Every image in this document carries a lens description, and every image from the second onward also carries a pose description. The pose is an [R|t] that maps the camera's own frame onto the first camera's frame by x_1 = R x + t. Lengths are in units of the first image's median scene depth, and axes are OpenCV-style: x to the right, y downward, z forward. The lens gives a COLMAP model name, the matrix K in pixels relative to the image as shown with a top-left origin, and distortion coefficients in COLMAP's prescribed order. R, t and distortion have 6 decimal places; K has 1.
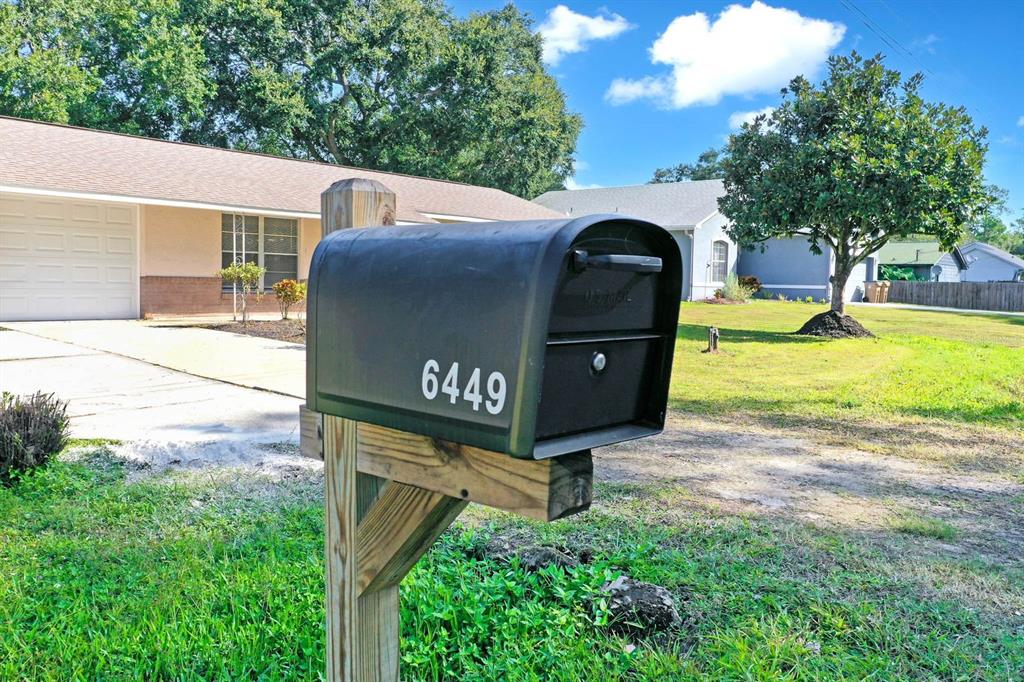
lens RADIAL K [[805.3, 0, 512.0], [0, 805.3, 341.0], [0, 0, 1]] dist [0.006062, 0.003411]
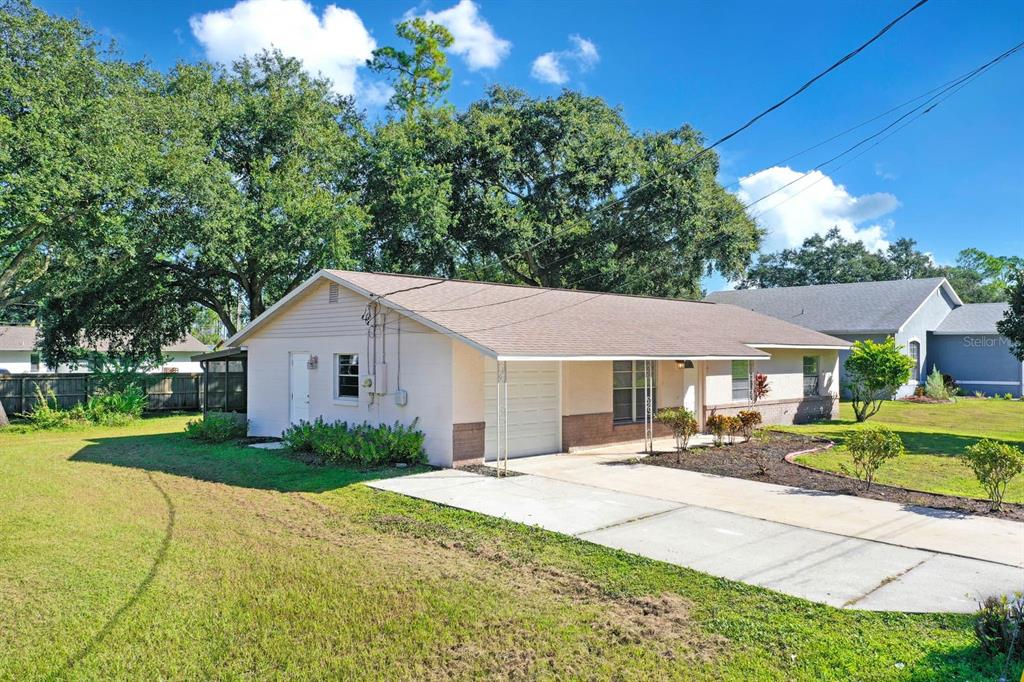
lens RADIAL K [[805.3, 0, 512.0], [0, 805.3, 341.0], [0, 0, 1]] dist [0.006062, 0.003411]
pose [[0.998865, -0.019901, -0.043276, -0.233344], [0.016021, 0.995971, -0.088230, -0.041617], [0.044858, 0.087437, 0.995160, -0.079956]]
